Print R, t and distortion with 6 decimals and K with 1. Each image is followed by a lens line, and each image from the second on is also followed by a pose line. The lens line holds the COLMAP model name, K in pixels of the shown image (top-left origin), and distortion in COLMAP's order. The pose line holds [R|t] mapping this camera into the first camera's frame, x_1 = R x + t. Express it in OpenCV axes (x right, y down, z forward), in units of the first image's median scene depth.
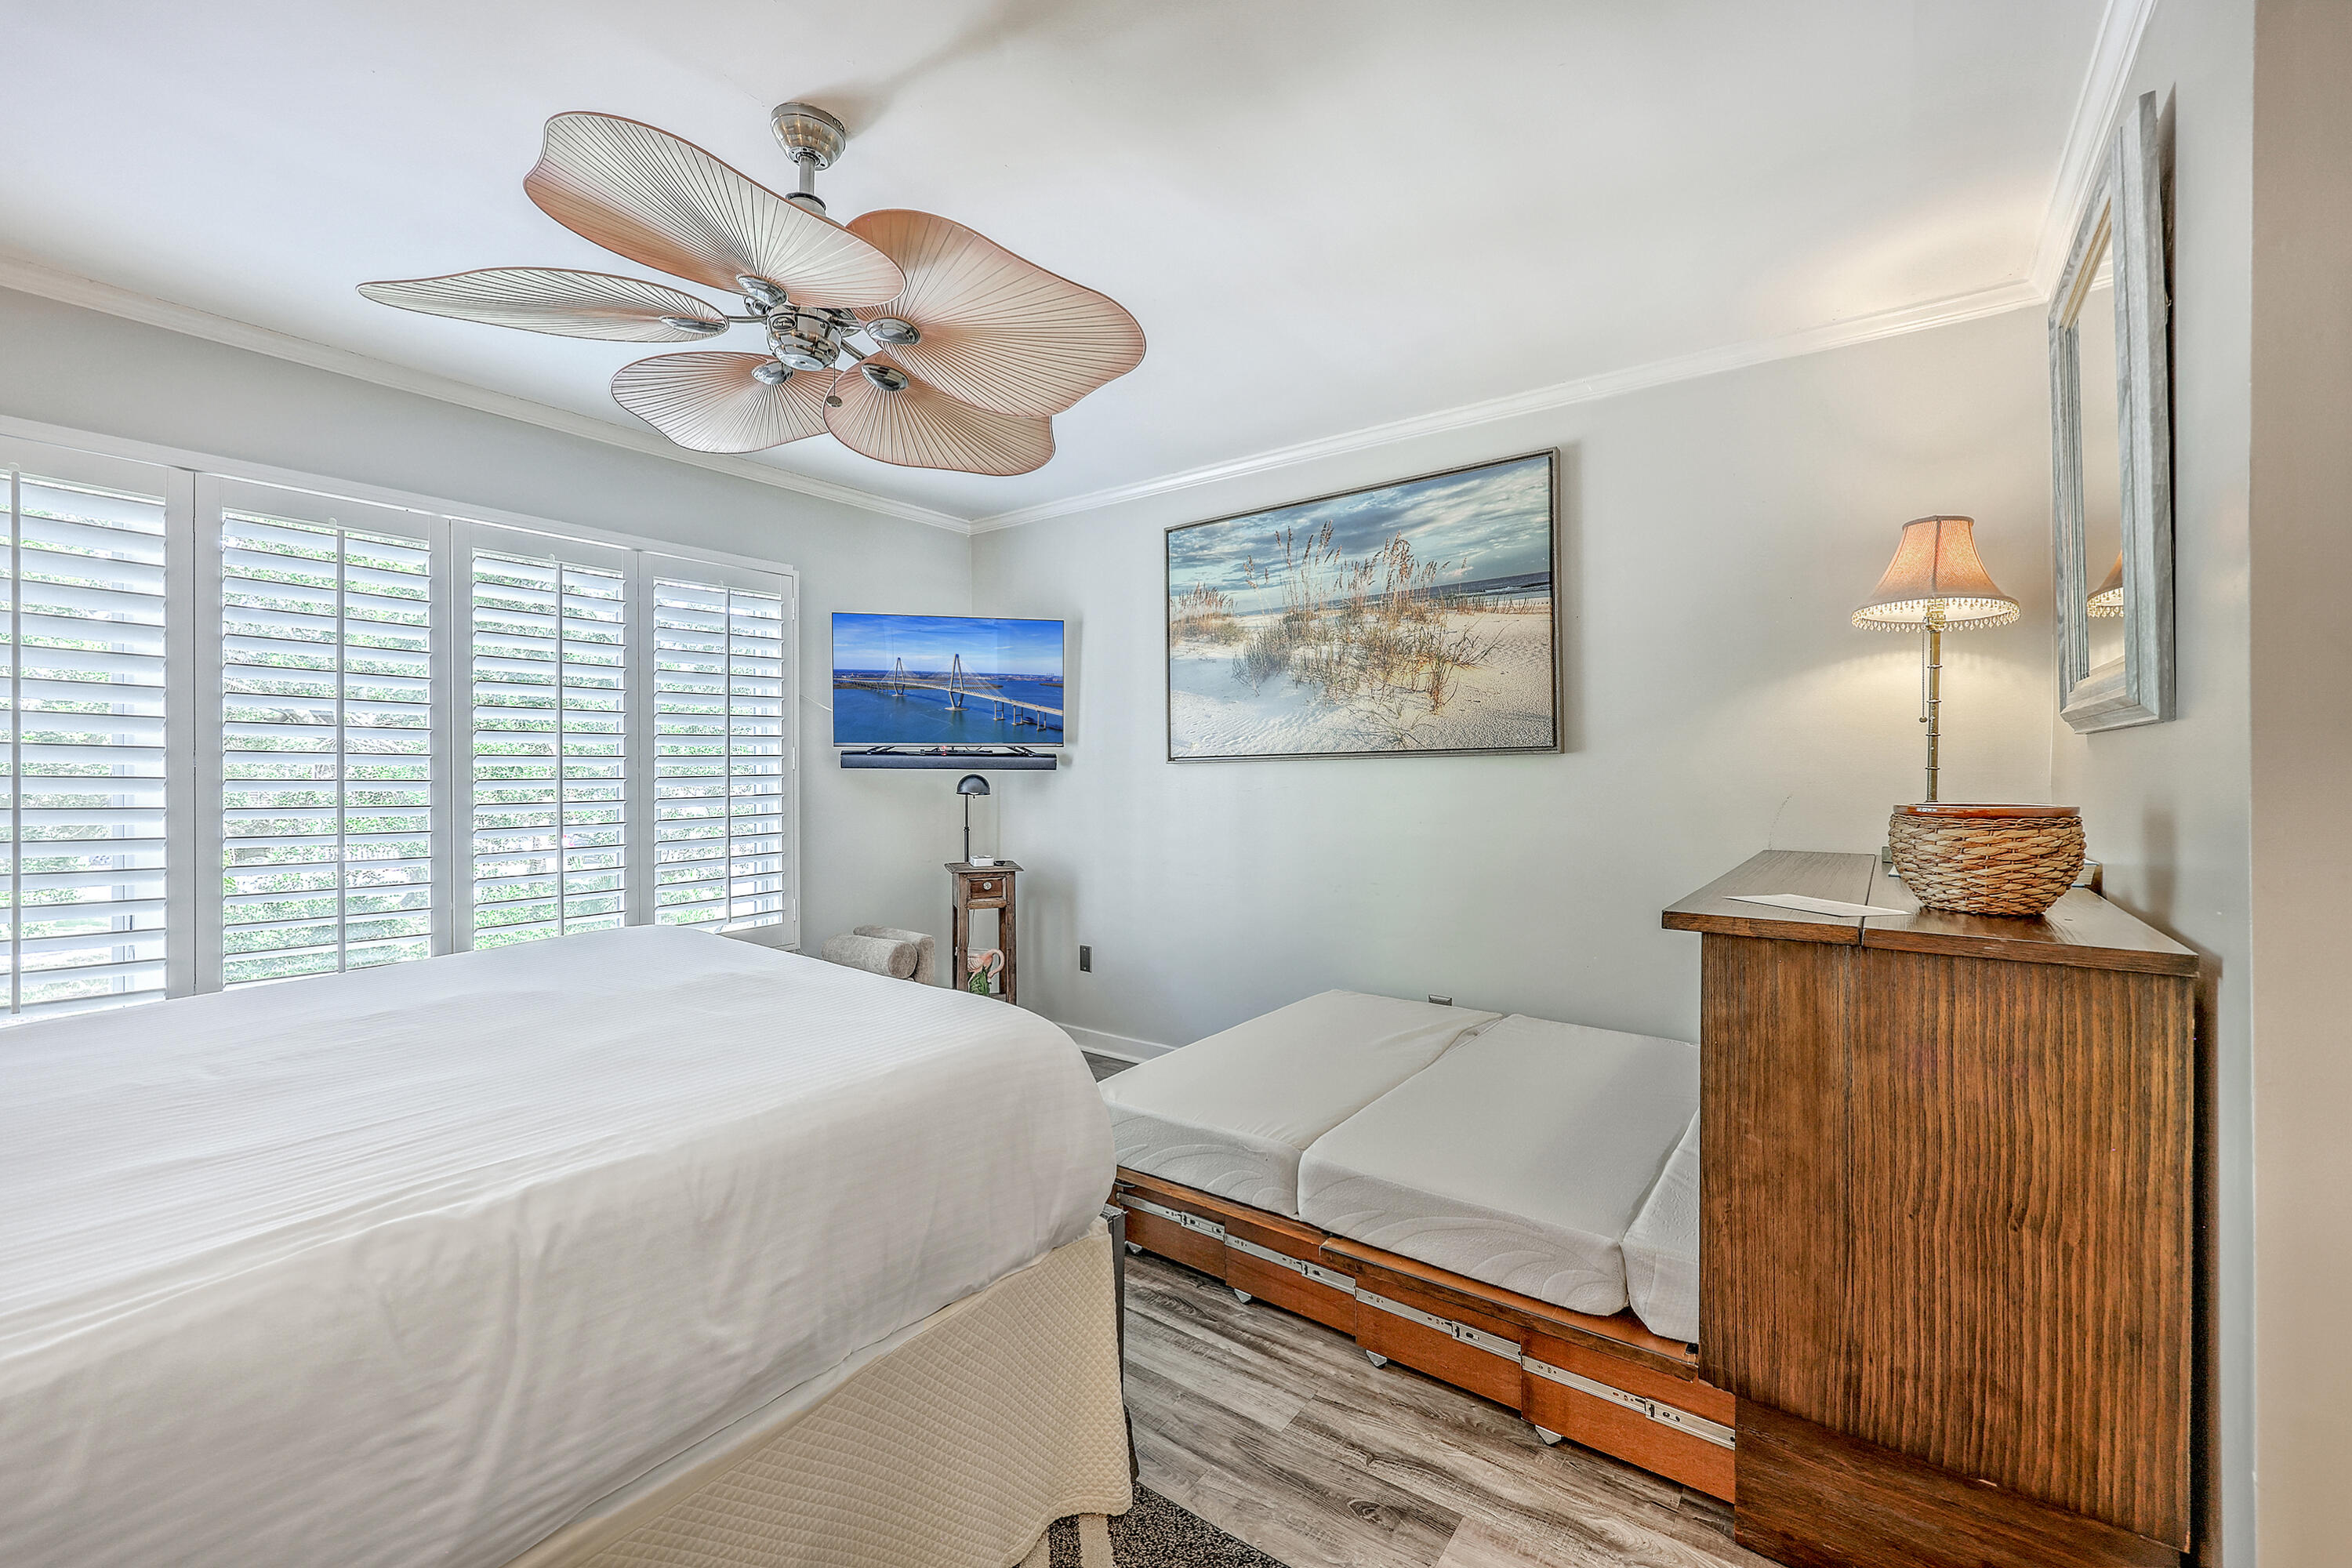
lens RADIAL K [[964.7, 0, 1172.9], [0, 964.7, 778.3], [0, 0, 1]] dist [0.001810, -0.000342]
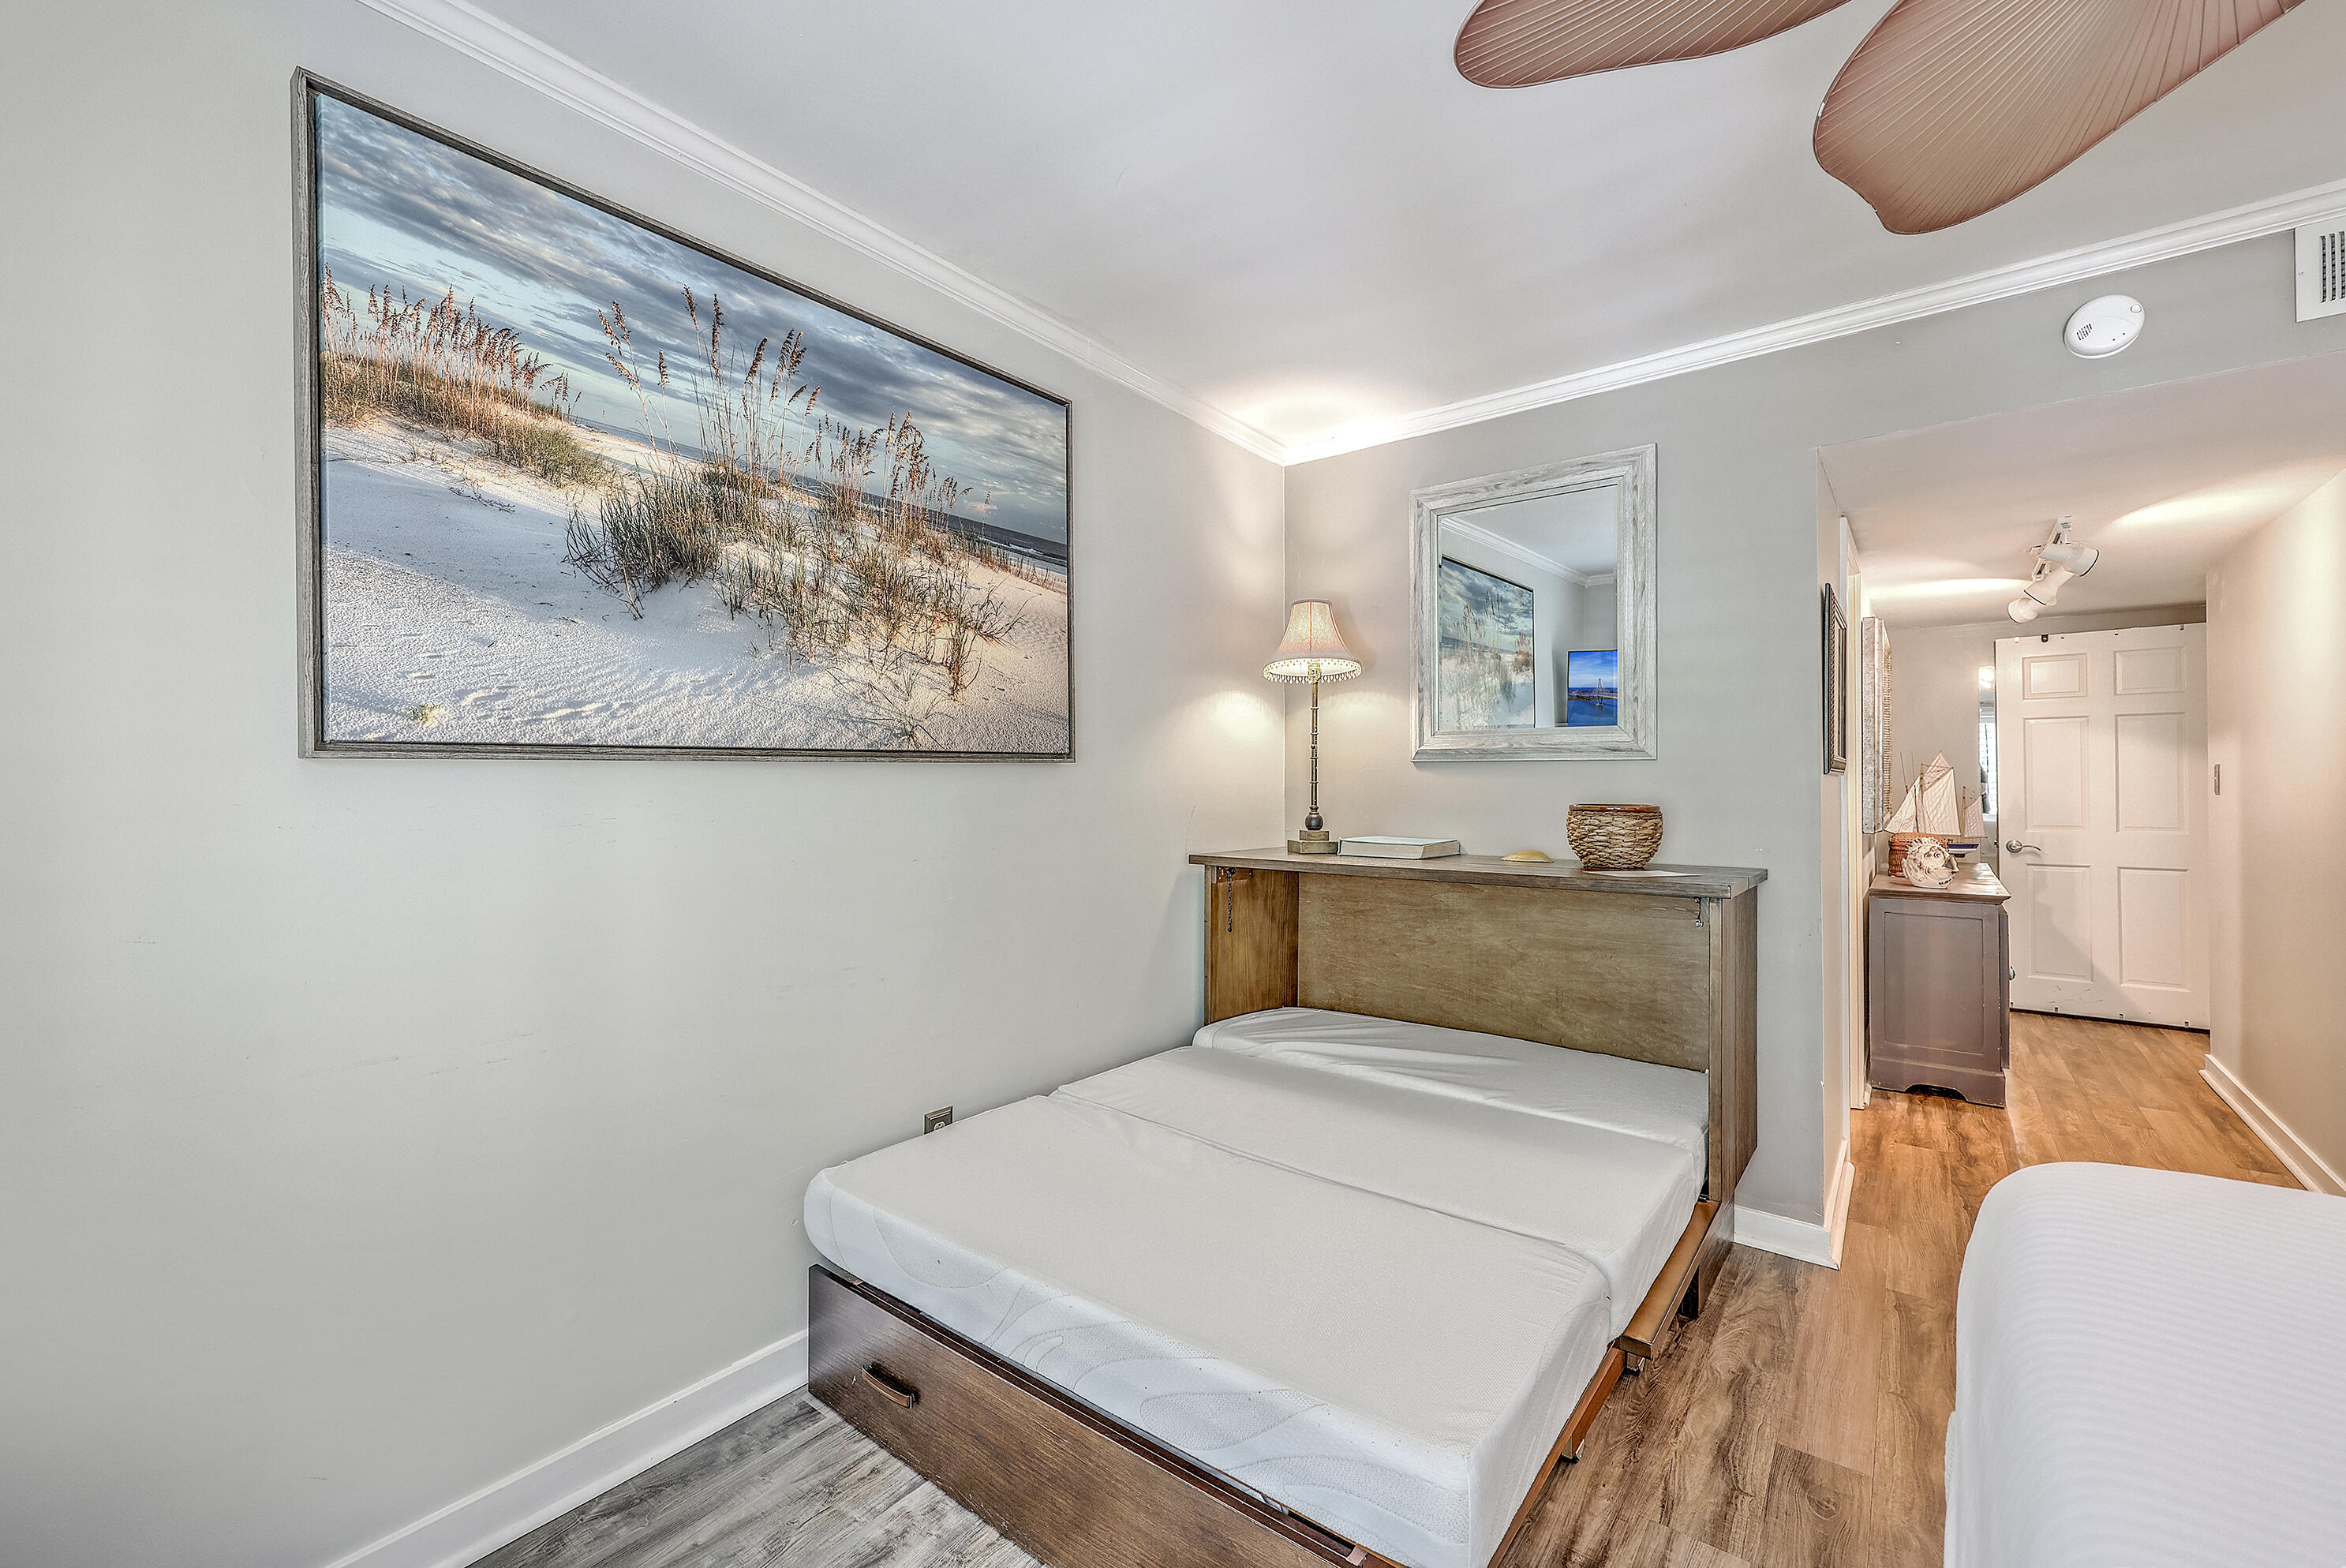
lens RADIAL K [[962.2, 0, 1181.6], [0, 962.2, 787.7], [0, 0, 1]] dist [0.001810, -0.000342]
pose [[0.018408, 0.006038, 0.999812, -0.391730], [0.015938, 0.999853, -0.006332, 0.002789], [-0.999704, 0.016051, 0.018309, 0.785000]]
